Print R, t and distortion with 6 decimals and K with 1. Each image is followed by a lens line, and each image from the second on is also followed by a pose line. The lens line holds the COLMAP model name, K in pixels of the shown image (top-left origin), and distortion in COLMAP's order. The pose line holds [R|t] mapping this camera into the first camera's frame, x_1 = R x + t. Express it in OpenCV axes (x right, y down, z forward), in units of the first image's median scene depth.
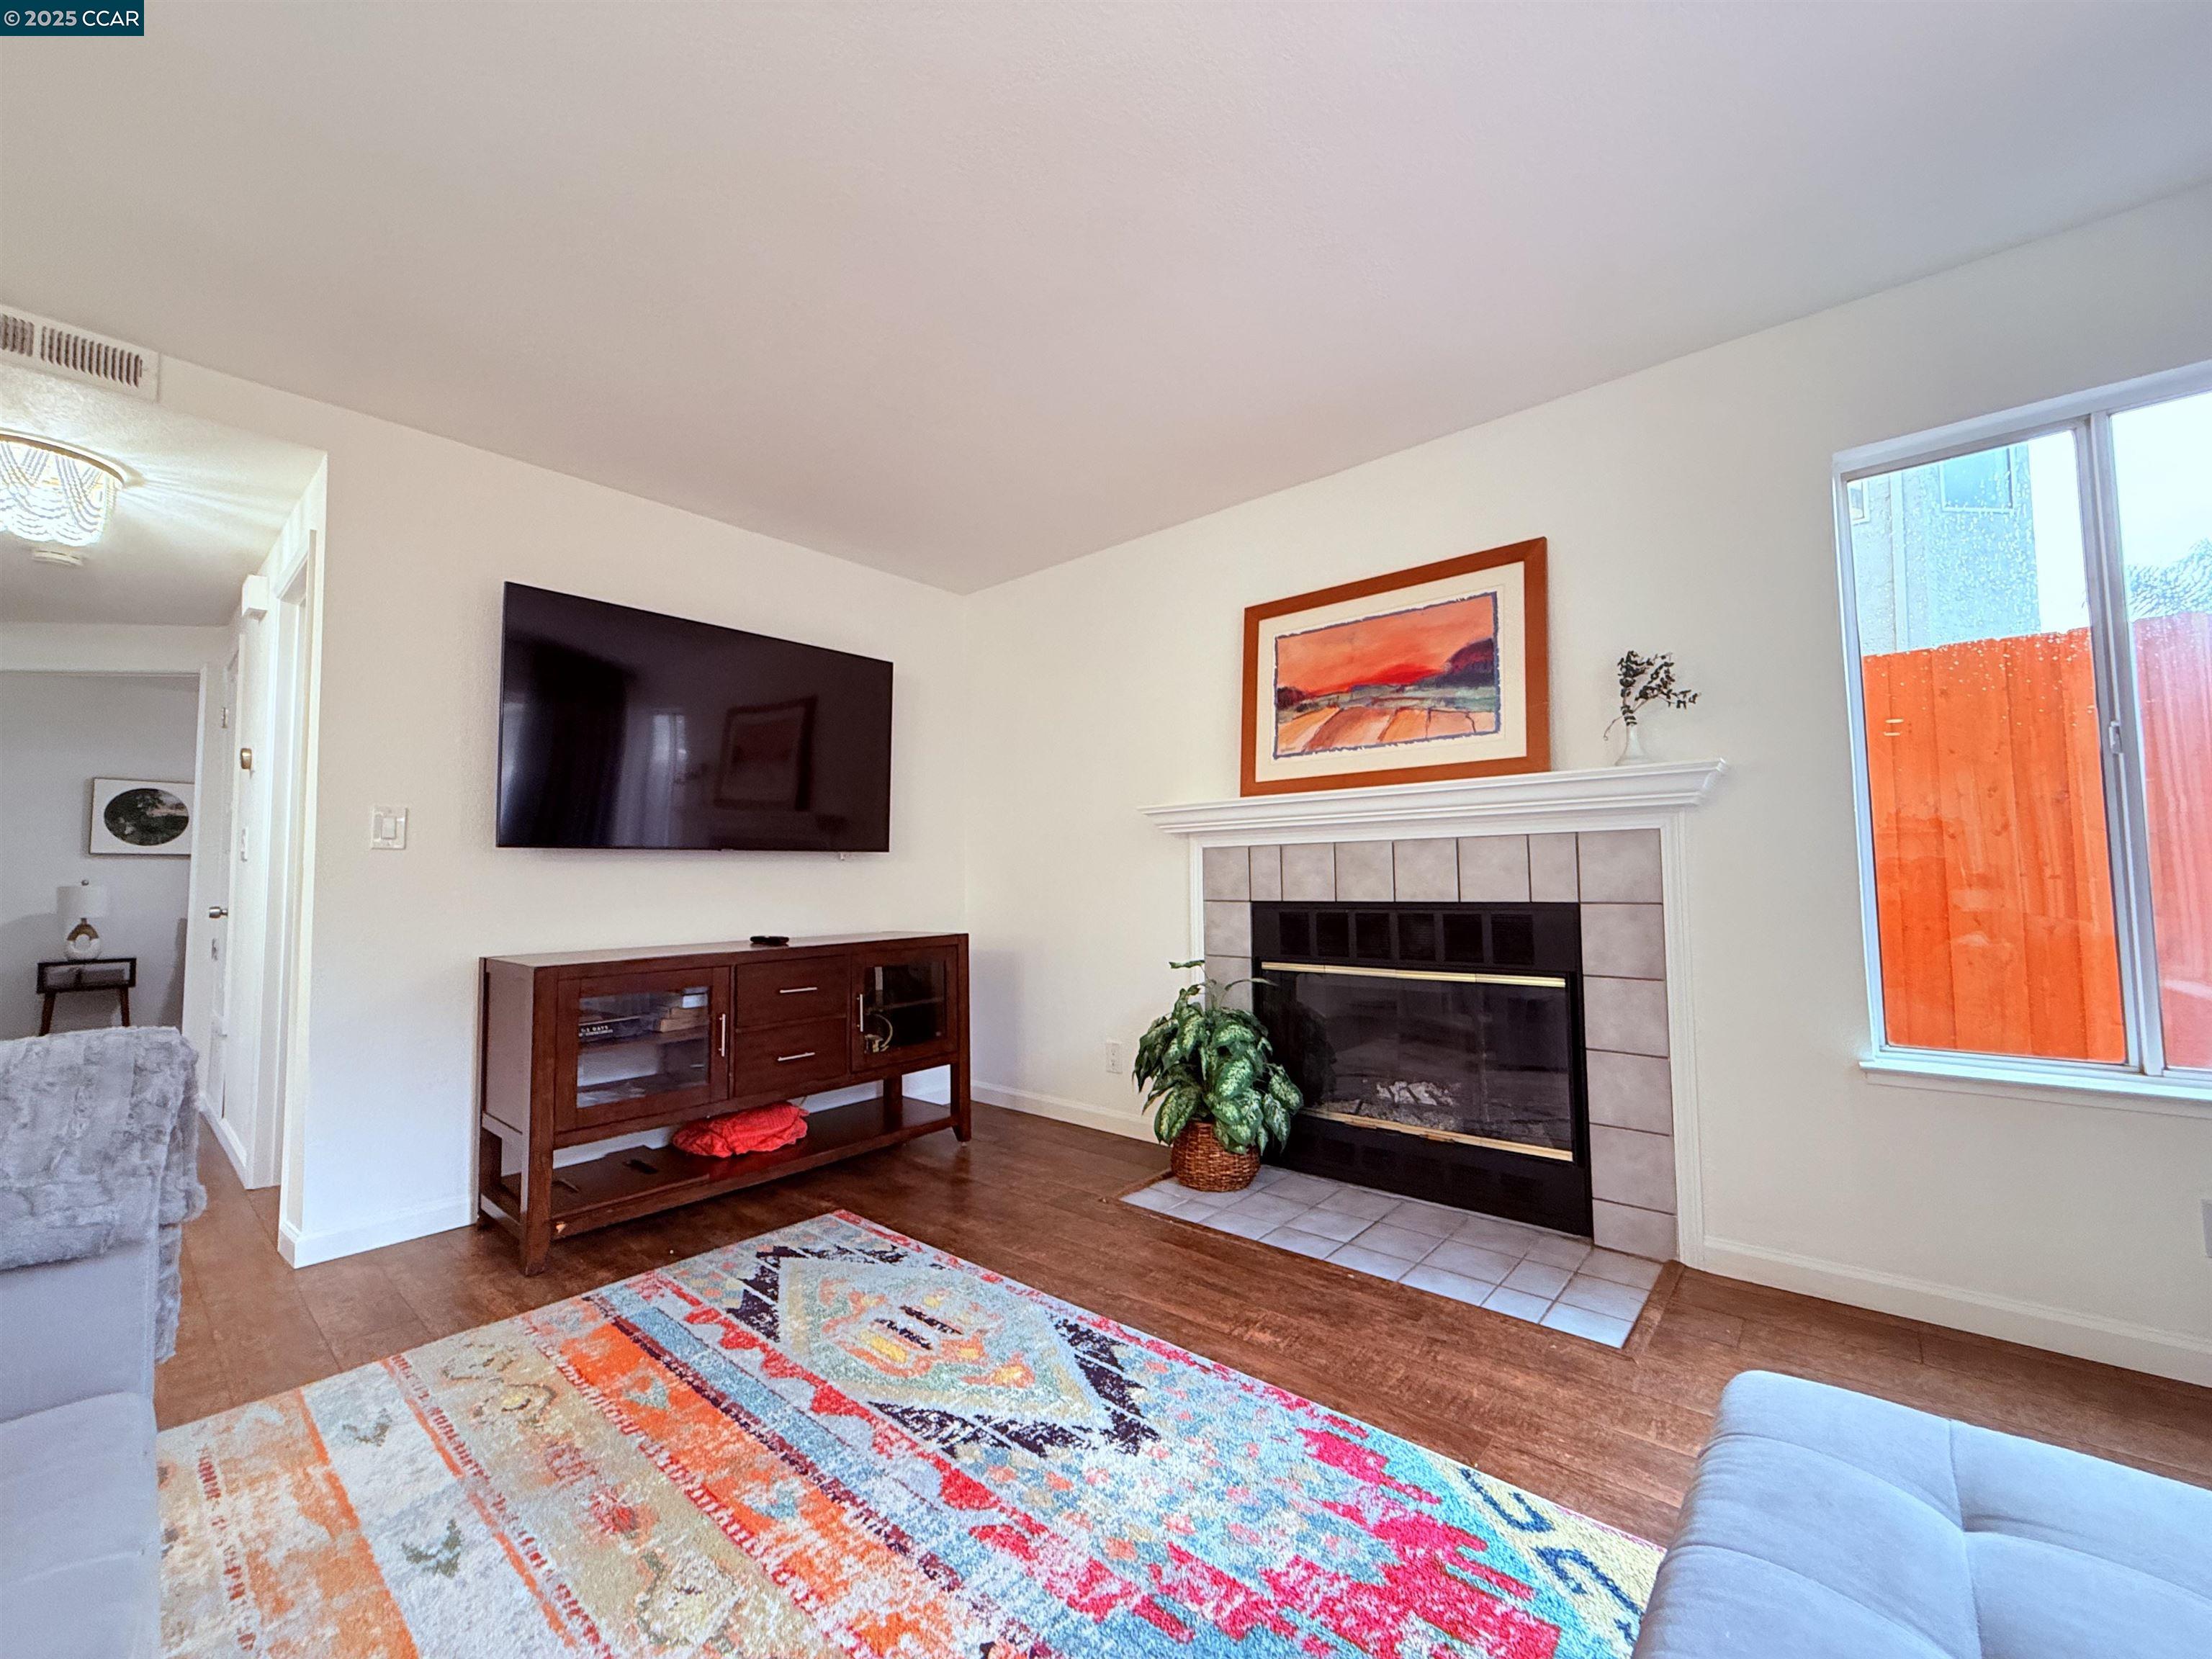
lens RADIAL K [[873.8, 0, 1095.9], [0, 873.8, 830.7], [0, 0, 1]] dist [-0.000916, -0.000013]
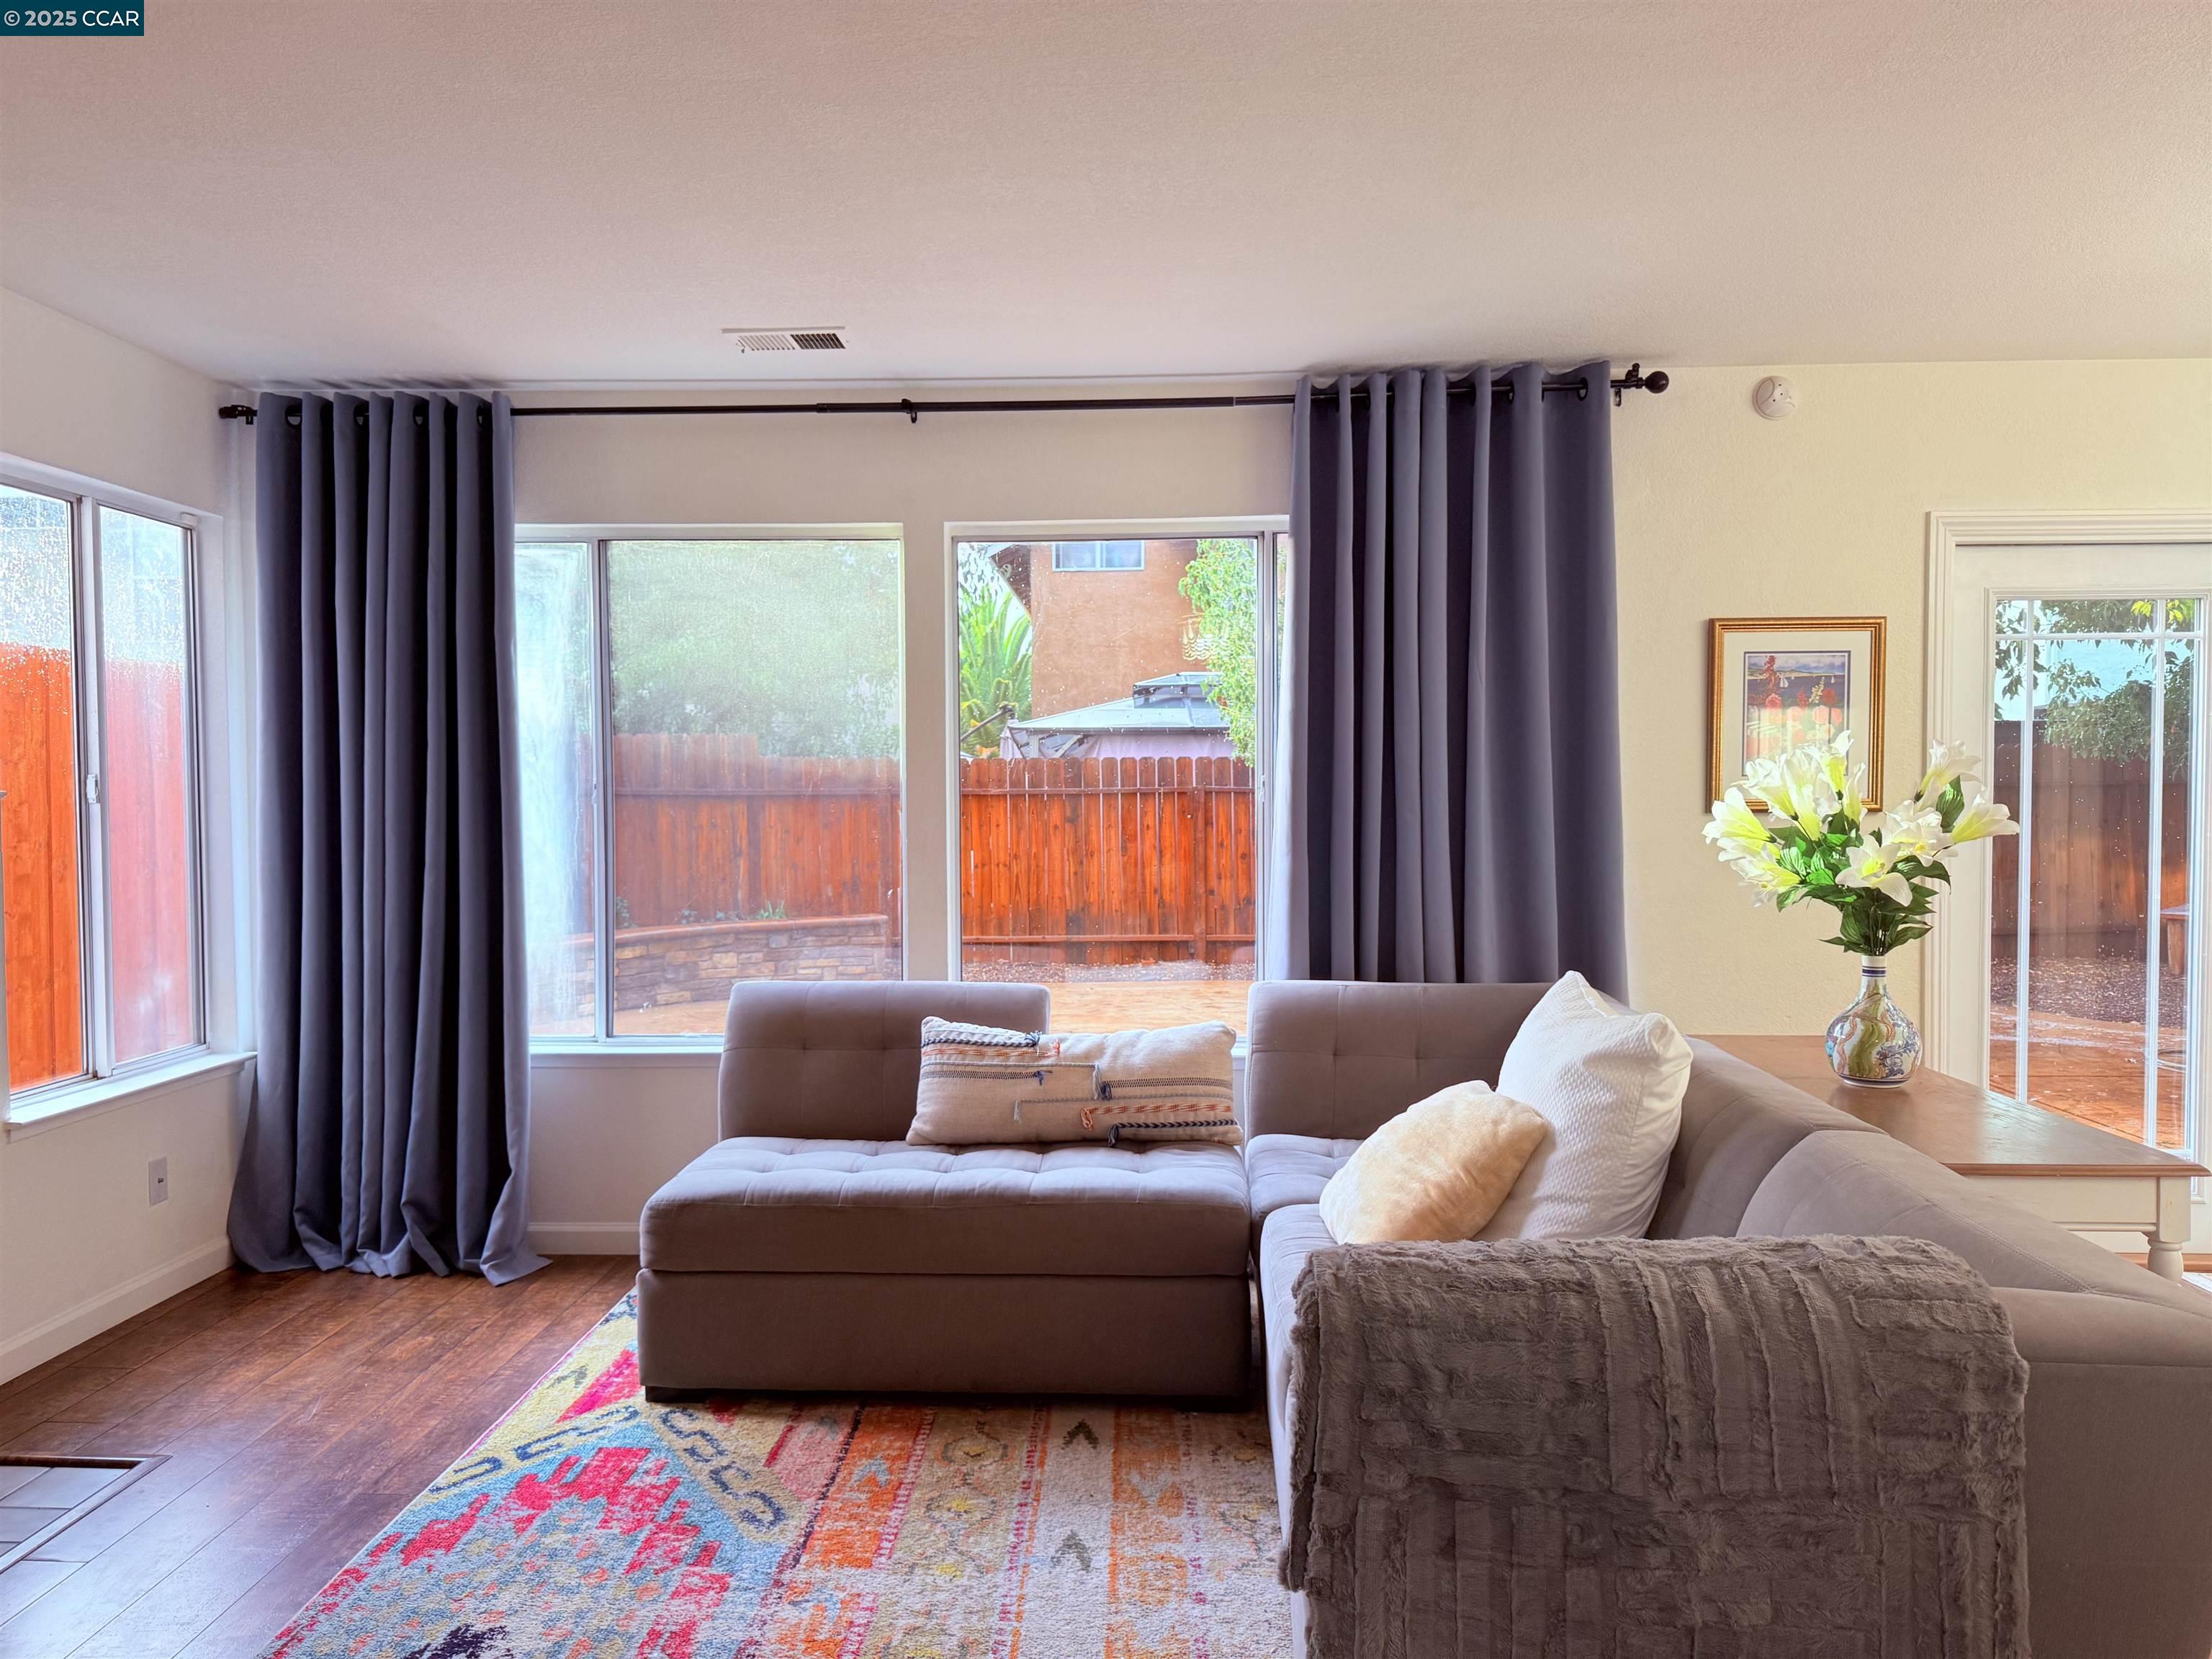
lens RADIAL K [[1539.6, 0, 1100.2], [0, 1539.6, 837.2], [0, 0, 1]] dist [0.126471, -0.188255]
pose [[-0.627097, -0.008326, 0.778897, -1.736787], [-0.033168, 0.999321, -0.016022, -0.073316], [-0.778235, -0.035882, -0.626947, 1.748290]]
